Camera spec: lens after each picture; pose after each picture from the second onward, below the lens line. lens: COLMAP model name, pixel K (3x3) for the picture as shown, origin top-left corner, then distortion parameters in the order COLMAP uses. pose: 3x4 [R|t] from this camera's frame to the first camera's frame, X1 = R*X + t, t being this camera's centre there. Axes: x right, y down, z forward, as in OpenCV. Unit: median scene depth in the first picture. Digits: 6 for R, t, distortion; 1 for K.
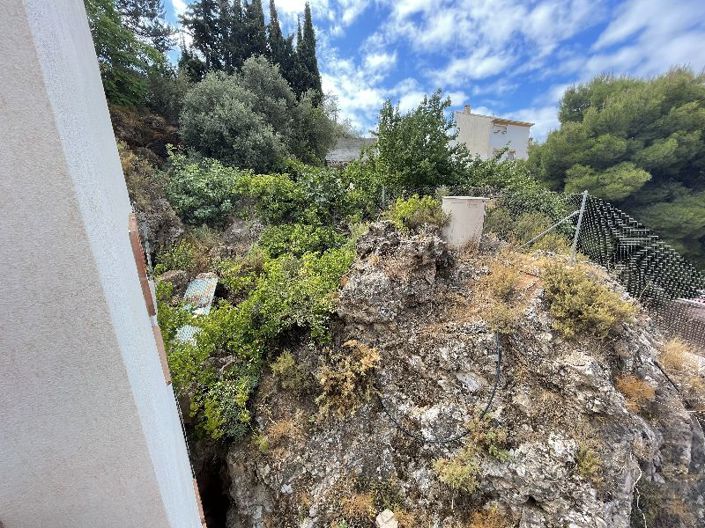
lens RADIAL K [[285.2, 0, 353.3], [0, 285.2, 253.7], [0, 0, 1]] dist [0.131497, -0.000083]
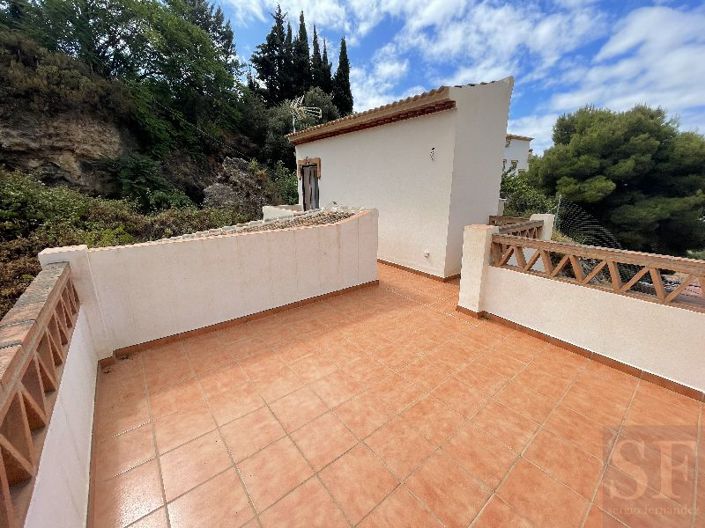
lens RADIAL K [[283.7, 0, 352.5], [0, 283.7, 264.0], [0, 0, 1]] dist [0.146138, 0.000106]
pose [[0.999959, 0.008827, 0.001850, -0.053197], [-0.008873, 0.999607, 0.026607, 0.017359], [-0.001614, -0.026623, 0.999644, -0.093100]]
